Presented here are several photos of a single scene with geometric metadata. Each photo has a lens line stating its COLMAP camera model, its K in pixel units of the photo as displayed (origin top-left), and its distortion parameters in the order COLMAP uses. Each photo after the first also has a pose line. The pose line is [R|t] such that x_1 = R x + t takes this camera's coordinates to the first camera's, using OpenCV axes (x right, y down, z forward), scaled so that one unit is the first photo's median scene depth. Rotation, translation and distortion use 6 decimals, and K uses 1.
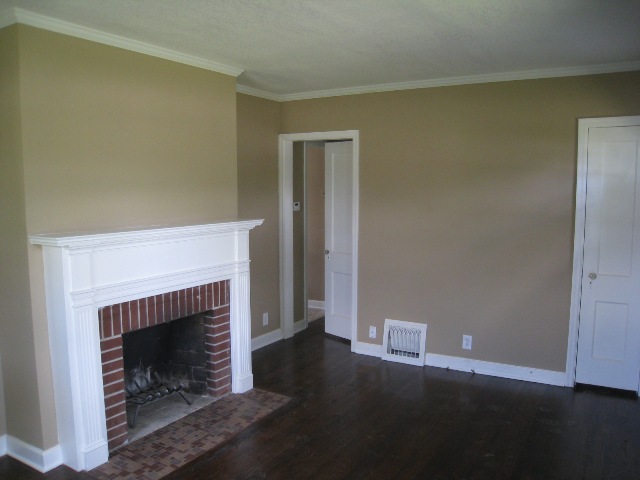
lens RADIAL K [[537.8, 0, 320.0], [0, 537.8, 240.0], [0, 0, 1]] dist [-0.098225, 0.002977]
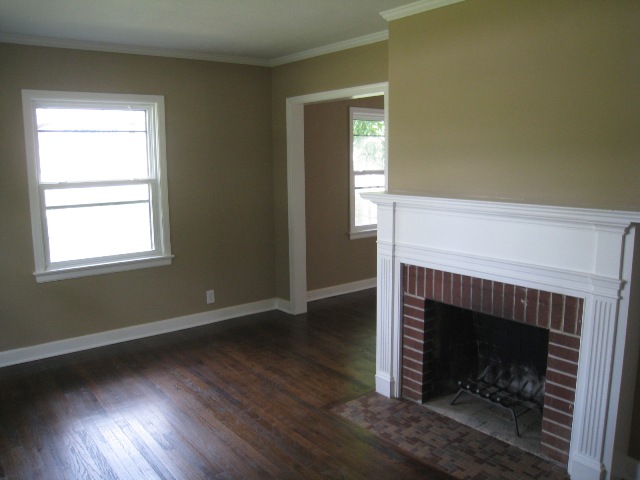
lens RADIAL K [[537.8, 0, 320.0], [0, 537.8, 240.0], [0, 0, 1]] dist [-0.098225, 0.002977]
pose [[-0.356753, 0.148249, -0.922361, 0.512986], [-0.078185, 0.979126, 0.187613, -0.088153], [0.930921, 0.139046, -0.337715, 0.939902]]
